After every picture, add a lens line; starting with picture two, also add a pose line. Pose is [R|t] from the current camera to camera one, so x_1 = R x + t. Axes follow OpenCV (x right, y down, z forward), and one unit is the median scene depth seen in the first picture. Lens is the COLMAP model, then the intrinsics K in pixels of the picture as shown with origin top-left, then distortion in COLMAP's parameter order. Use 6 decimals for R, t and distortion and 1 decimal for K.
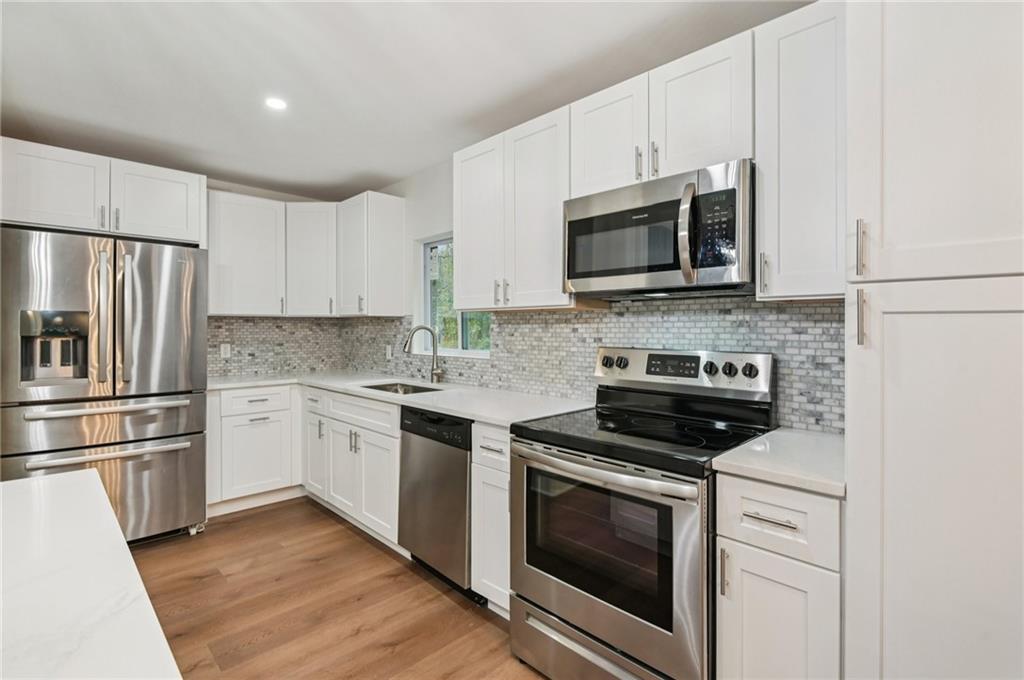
lens RADIAL K [[480.6, 0, 507.7], [0, 480.6, 326.6], [0, 0, 1]] dist [0.001398, 0.000085]
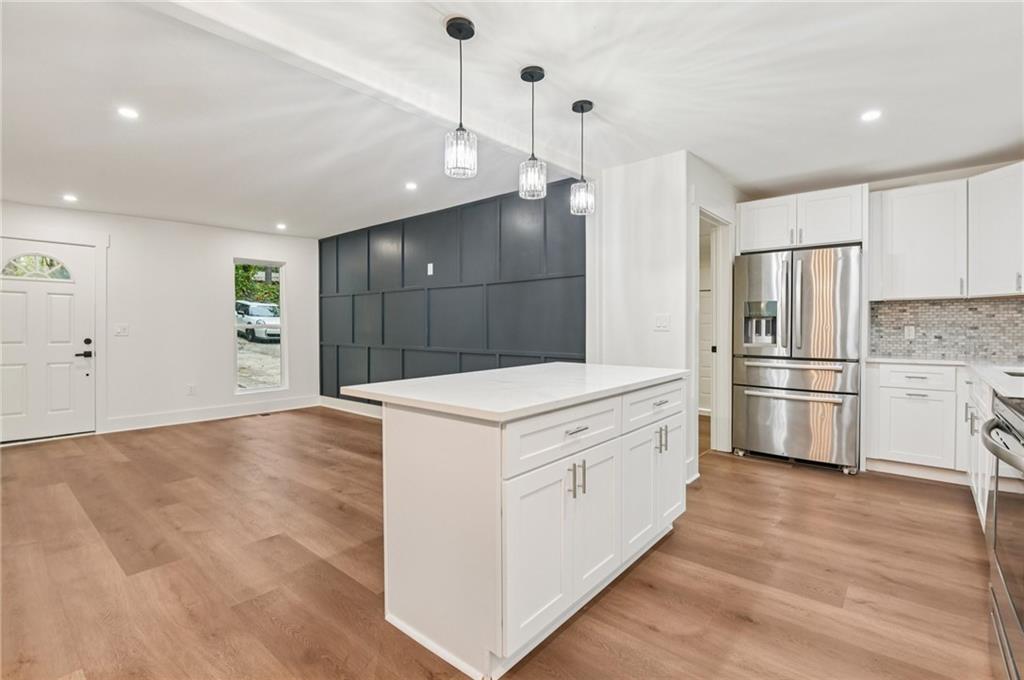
lens RADIAL K [[480.6, 0, 507.7], [0, 480.6, 326.6], [0, 0, 1]] dist [0.001398, 0.000085]
pose [[0.081183, 0.001416, -0.996698, 0.469000], [0.001378, 0.999998, 0.001533, 0.038103], [0.996698, -0.001498, 0.081181, 0.011468]]
